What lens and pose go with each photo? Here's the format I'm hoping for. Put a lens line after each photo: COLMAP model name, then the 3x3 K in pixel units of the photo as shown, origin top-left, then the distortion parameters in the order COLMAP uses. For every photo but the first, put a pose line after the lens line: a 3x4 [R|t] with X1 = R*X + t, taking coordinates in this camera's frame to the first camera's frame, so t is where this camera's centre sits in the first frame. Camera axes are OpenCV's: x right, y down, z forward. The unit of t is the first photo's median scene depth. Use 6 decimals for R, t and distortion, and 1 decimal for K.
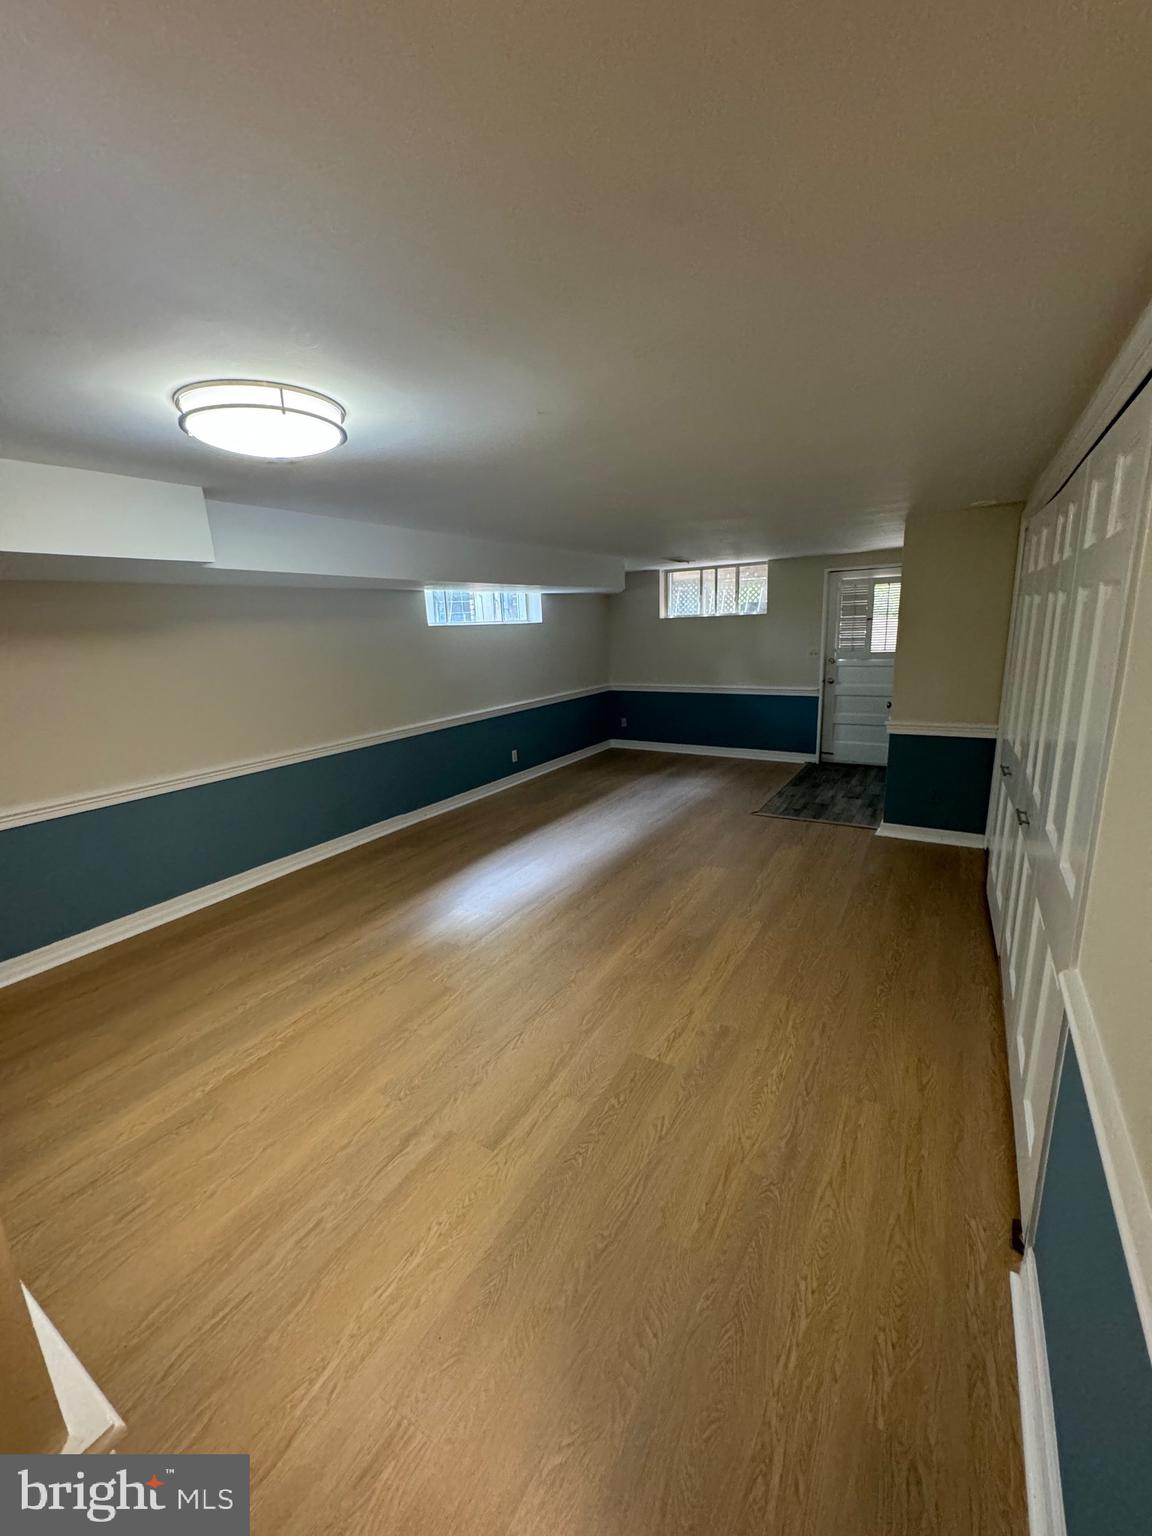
lens RADIAL K [[614.1, 0, 577.7], [0, 614.1, 768.9], [0, 0, 1]] dist [-0.002924, 0.000474]
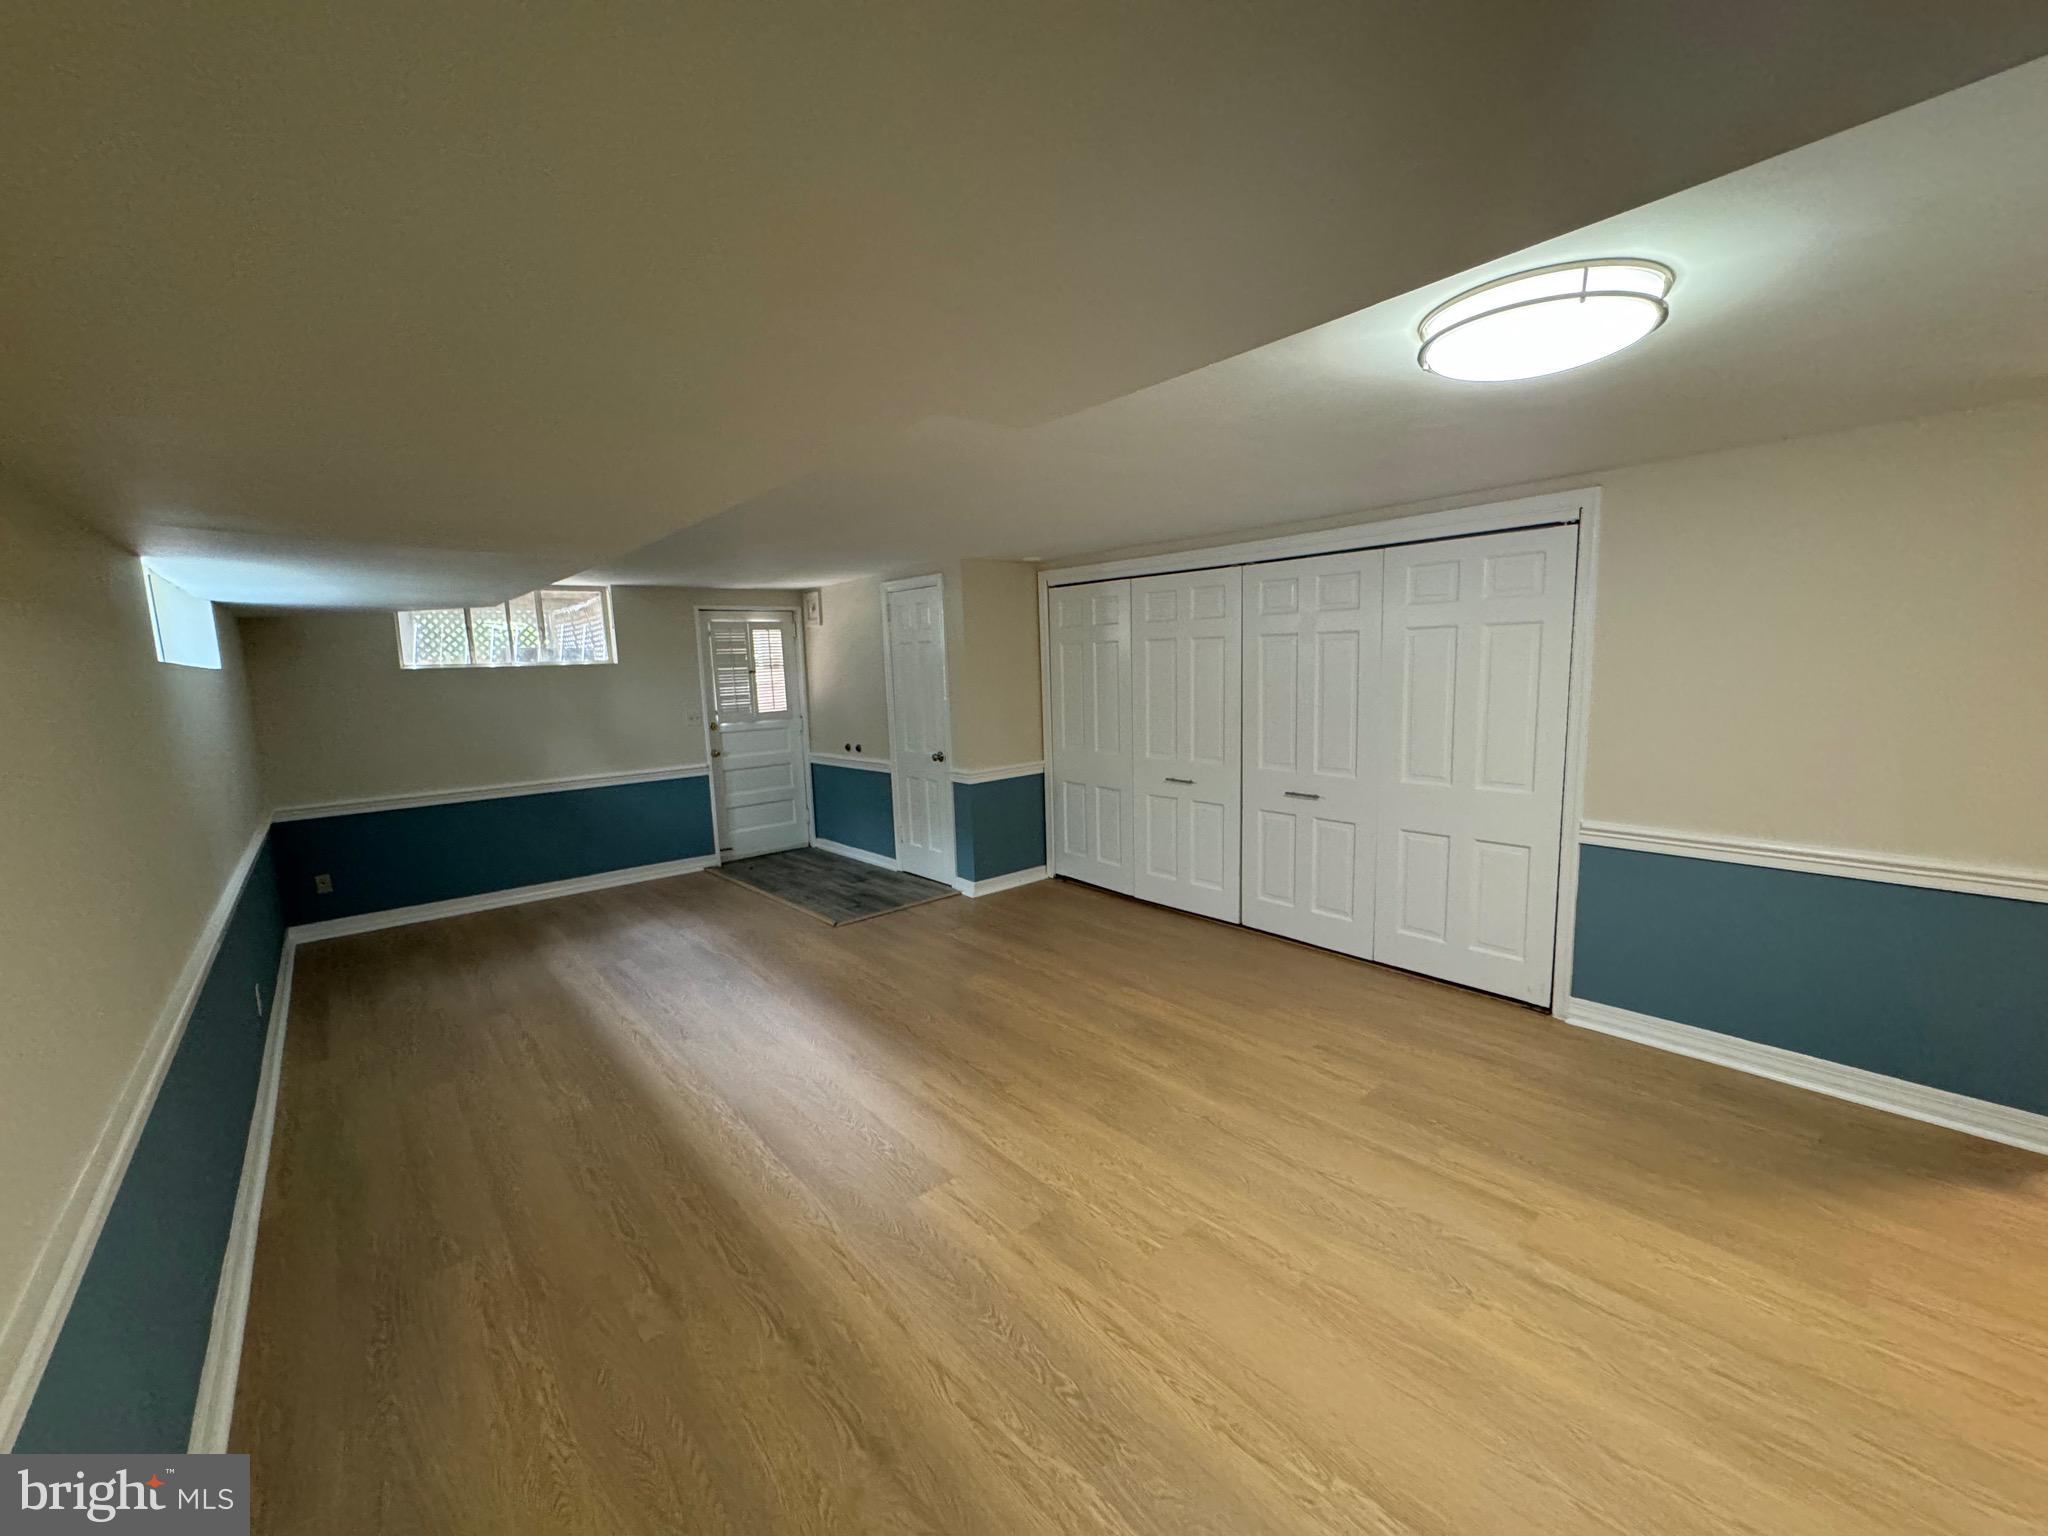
lens RADIAL K [[818.8, 0, 1023.9], [0, 818.8, 765.9], [0, 0, 1]] dist [-0.002924, 0.000474]
pose [[0.316512, -0.095950, 0.943723, -0.497155], [0.239576, 0.970704, 0.018343, -0.069189], [-0.917836, 0.220288, 0.330227, 0.404233]]
